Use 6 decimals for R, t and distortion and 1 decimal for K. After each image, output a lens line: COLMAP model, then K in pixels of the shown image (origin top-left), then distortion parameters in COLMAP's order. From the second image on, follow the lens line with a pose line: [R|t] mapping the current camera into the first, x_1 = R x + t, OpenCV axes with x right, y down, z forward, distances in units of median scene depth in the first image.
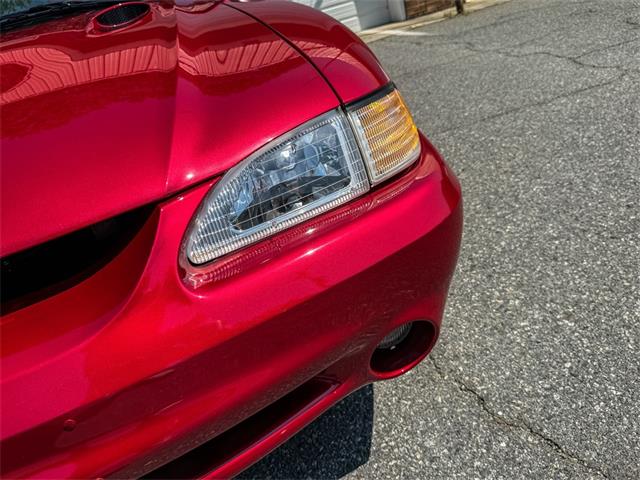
lens RADIAL K [[549.2, 0, 320.0], [0, 549.2, 241.1], [0, 0, 1]] dist [0.008819, -0.002478]
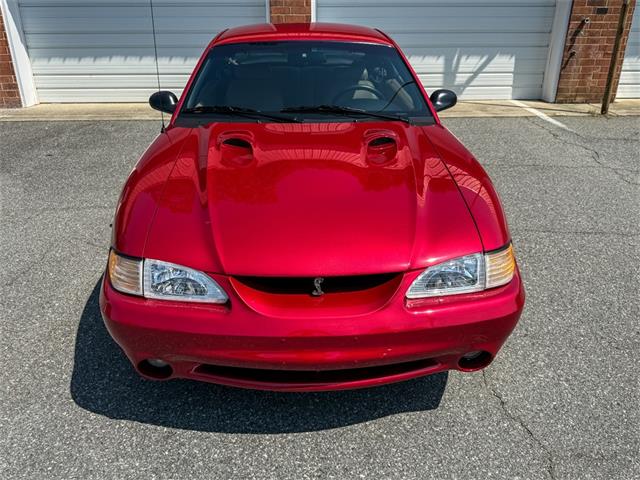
lens RADIAL K [[547.0, 0, 318.4], [0, 547.0, 235.1], [0, 0, 1]] dist [-0.000745, -0.005160]
pose [[0.934200, 0.321621, -0.154373, -0.192140], [-0.322382, 0.946382, 0.020772, -0.093165], [0.152777, 0.030362, 0.987794, -0.959641]]
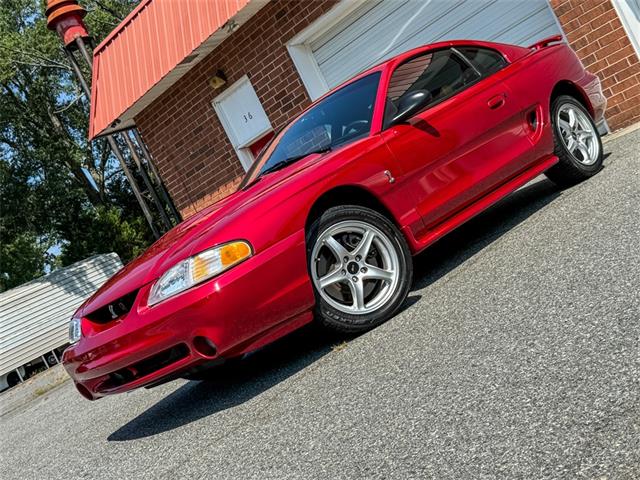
lens RADIAL K [[831.7, 0, 309.5], [0, 831.7, 236.8], [0, 0, 1]] dist [0.126268, -0.057534]
pose [[0.483685, 0.029615, -0.874741, 2.851305], [-0.048731, 0.998788, 0.006870, -0.278302], [0.873885, 0.039304, 0.484542, -0.392054]]
